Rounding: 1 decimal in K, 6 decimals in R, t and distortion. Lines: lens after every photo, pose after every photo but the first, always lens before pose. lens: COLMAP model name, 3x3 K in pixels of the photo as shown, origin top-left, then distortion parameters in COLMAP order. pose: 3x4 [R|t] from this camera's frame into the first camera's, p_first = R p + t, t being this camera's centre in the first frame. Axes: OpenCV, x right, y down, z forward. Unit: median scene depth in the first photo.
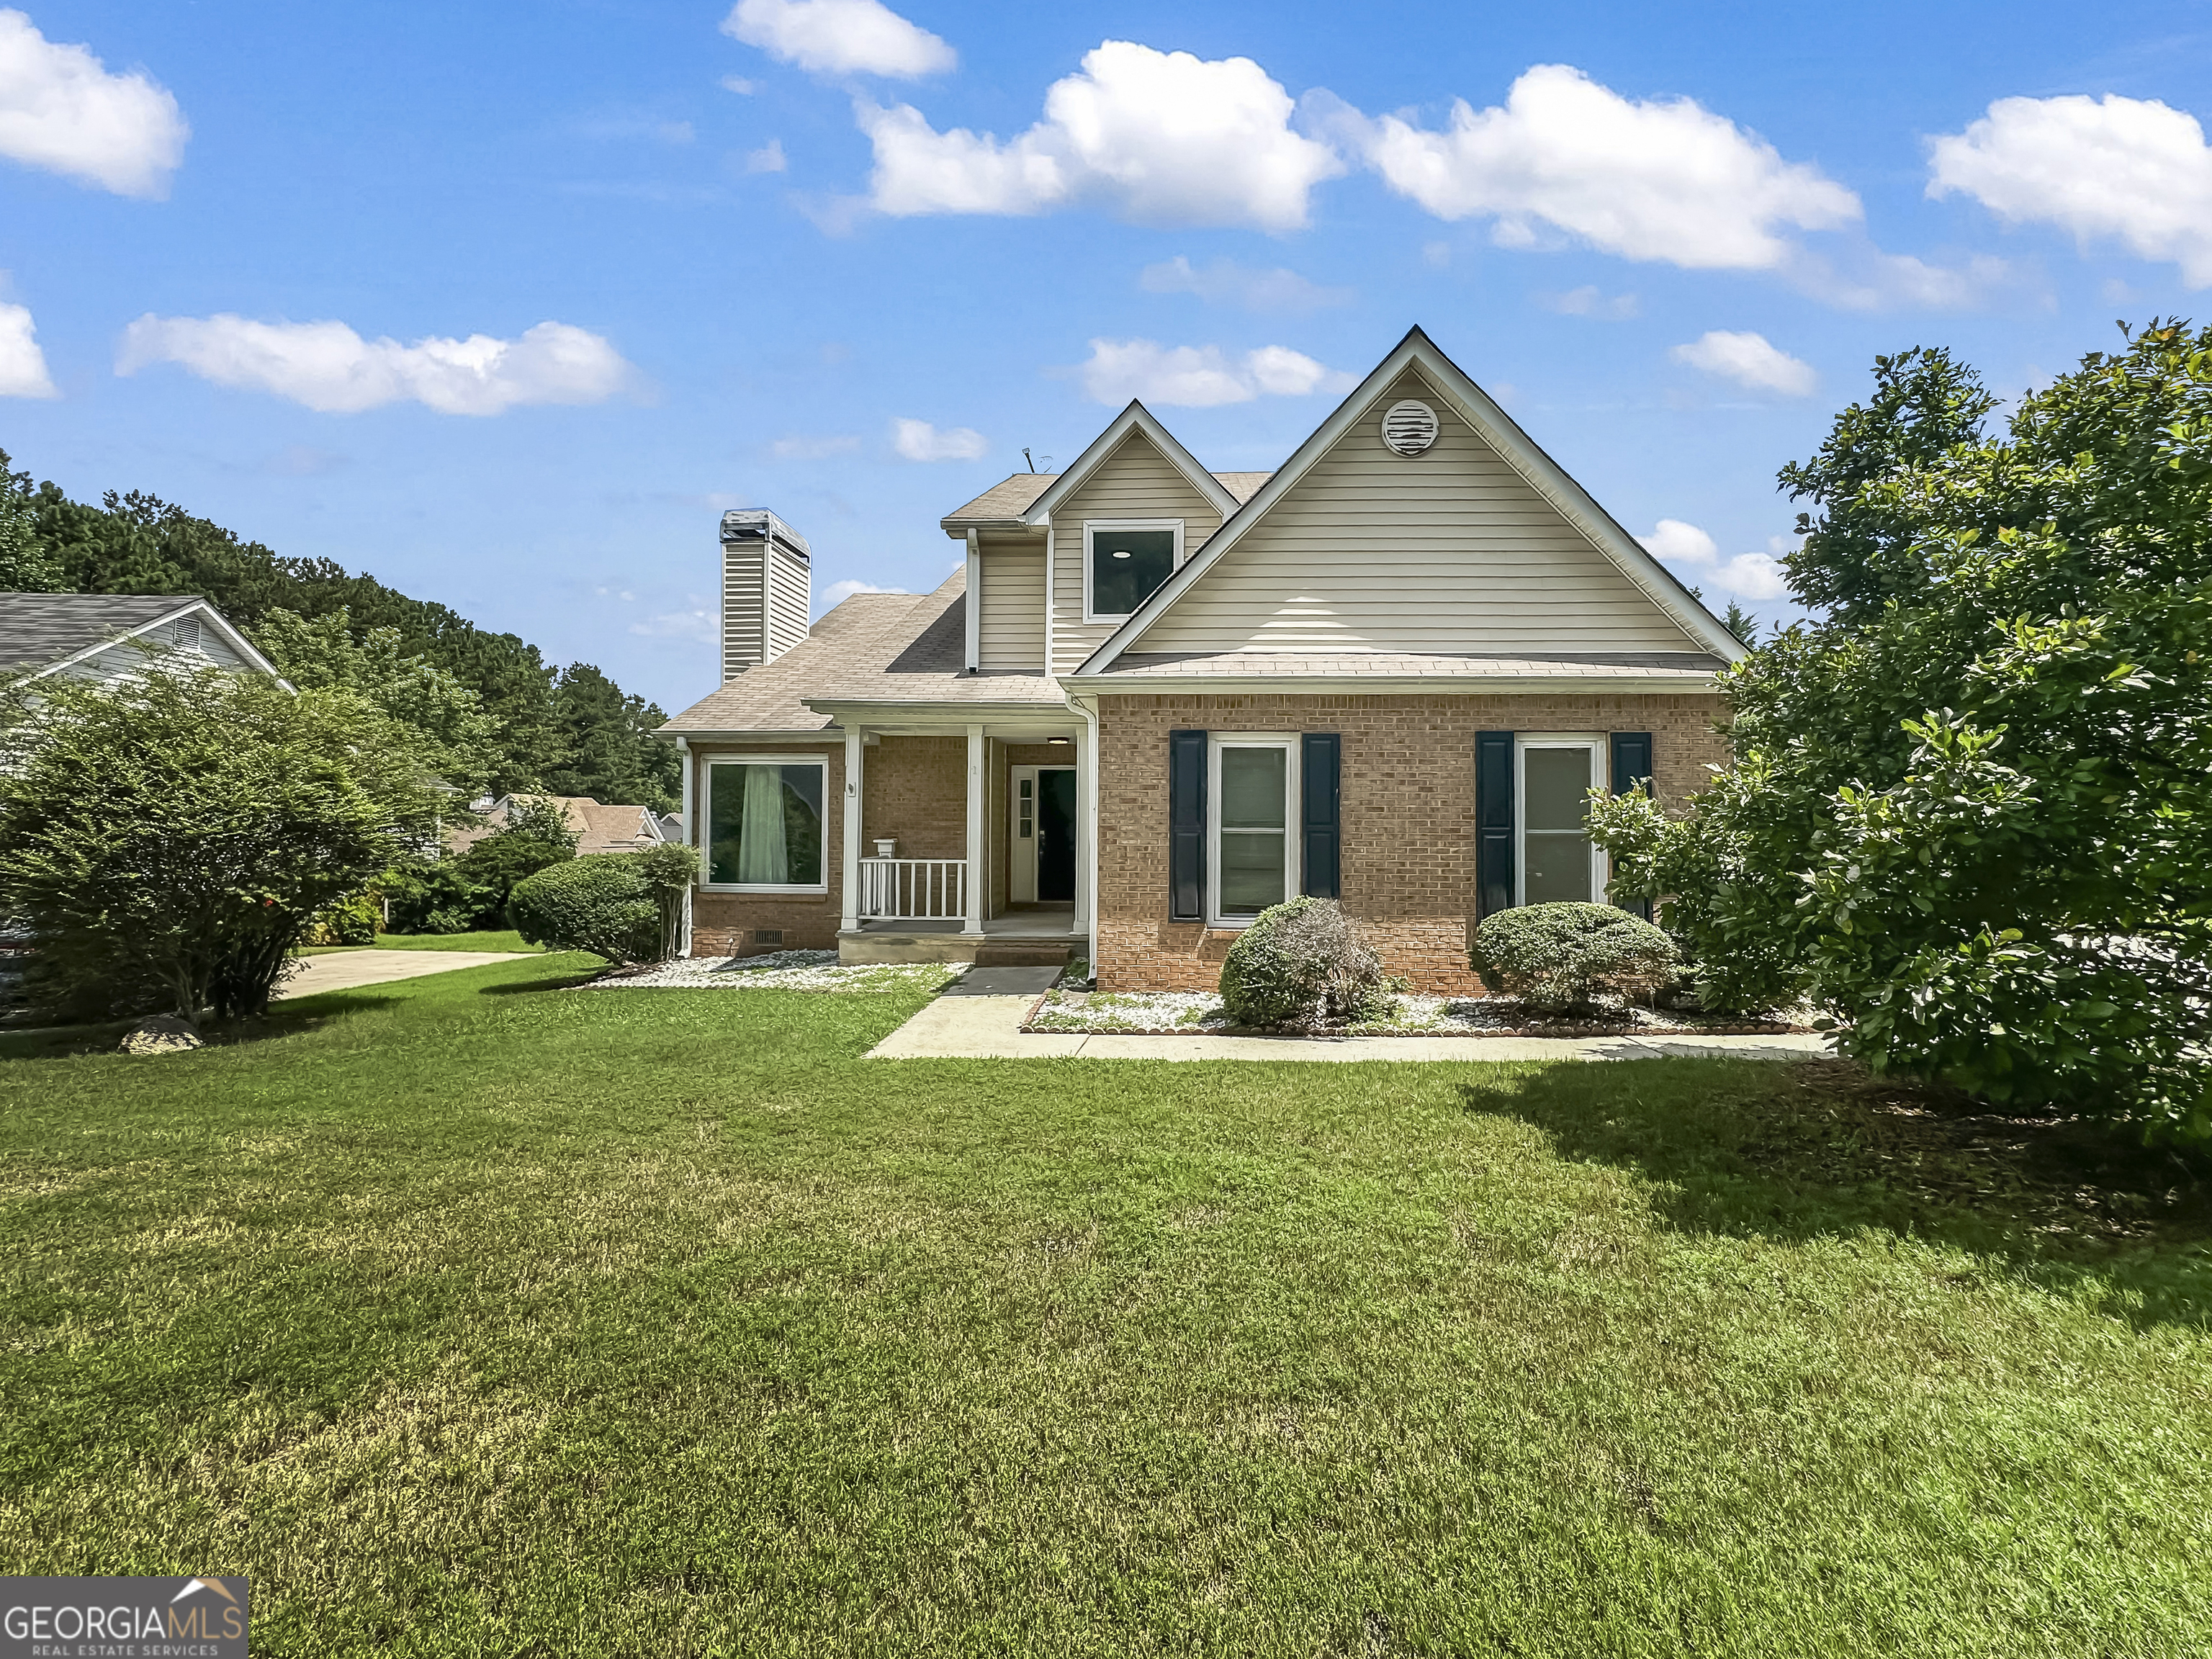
lens RADIAL K [[903.6, 0, 1106.1], [0, 903.6, 800.9], [0, 0, 1]] dist [-0.001304, -0.000024]
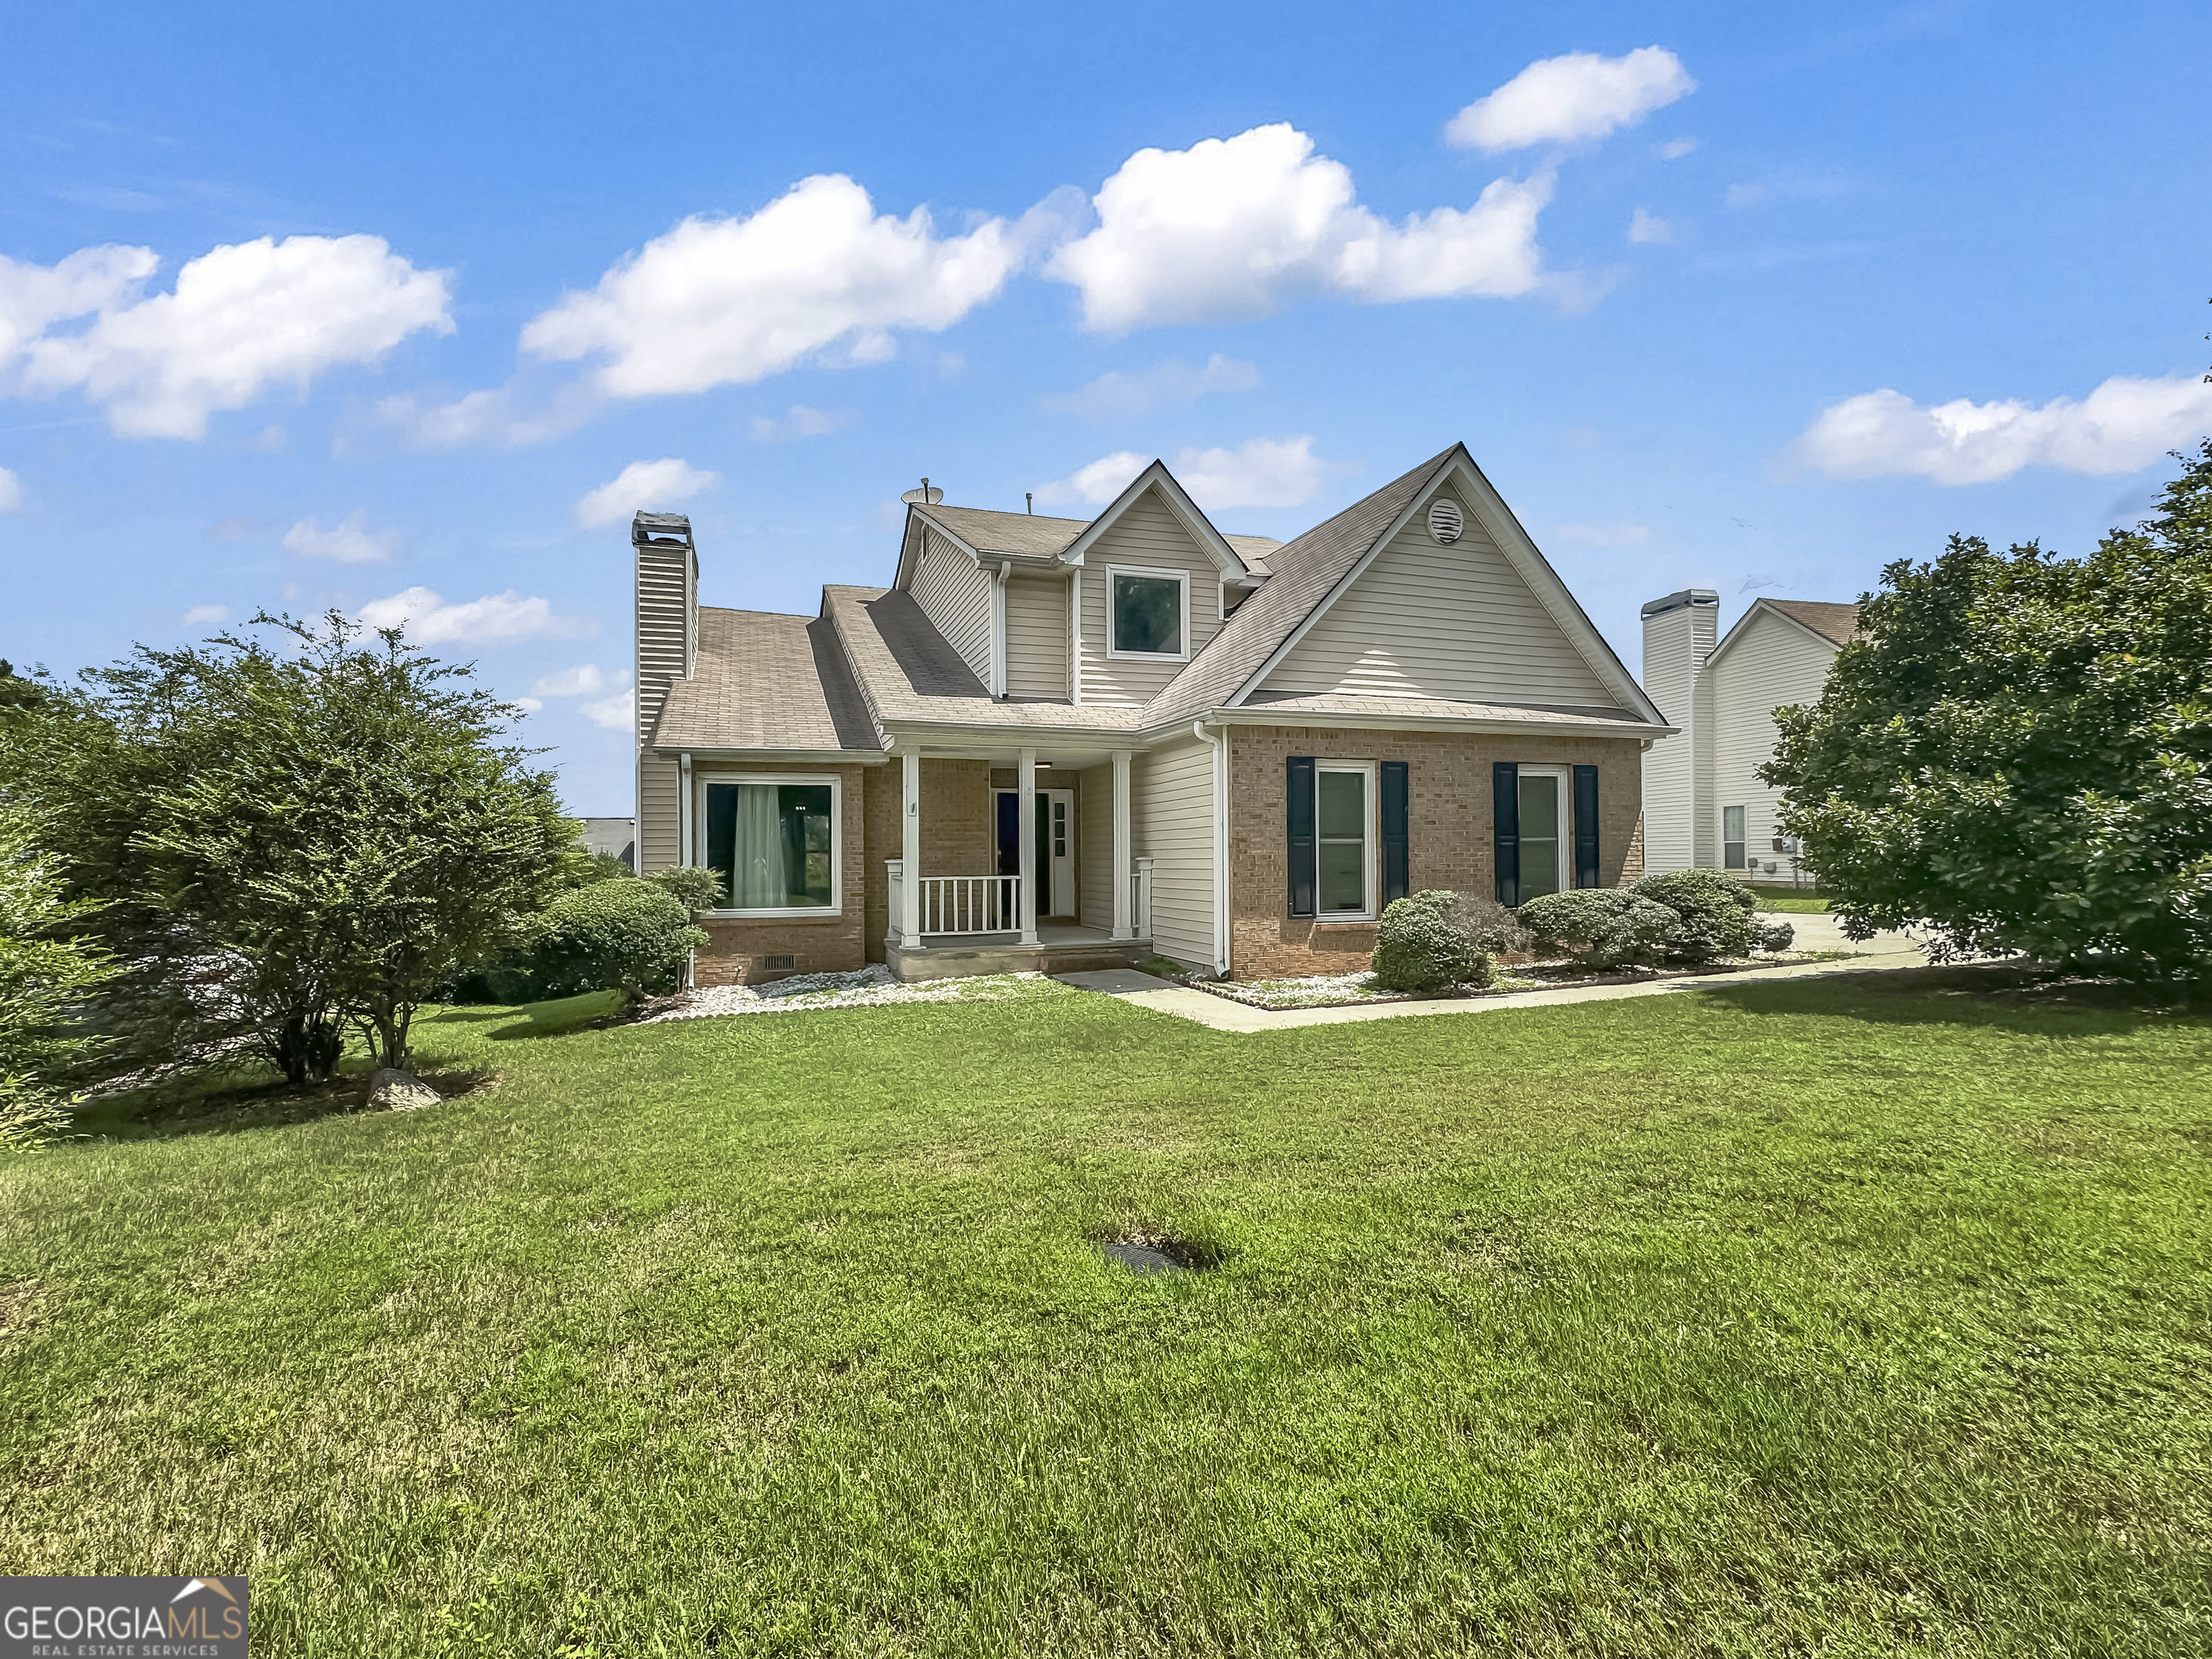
lens RADIAL K [[877.7, 0, 1106.0], [0, 877.7, 829.5], [0, 0, 1]] dist [0.000576, 0.000014]
pose [[0.944759, -0.007497, 0.327680, -0.521493], [0.006990, 0.999972, 0.002724, 0.012111], [-0.327691, -0.000283, 0.944785, -0.007411]]
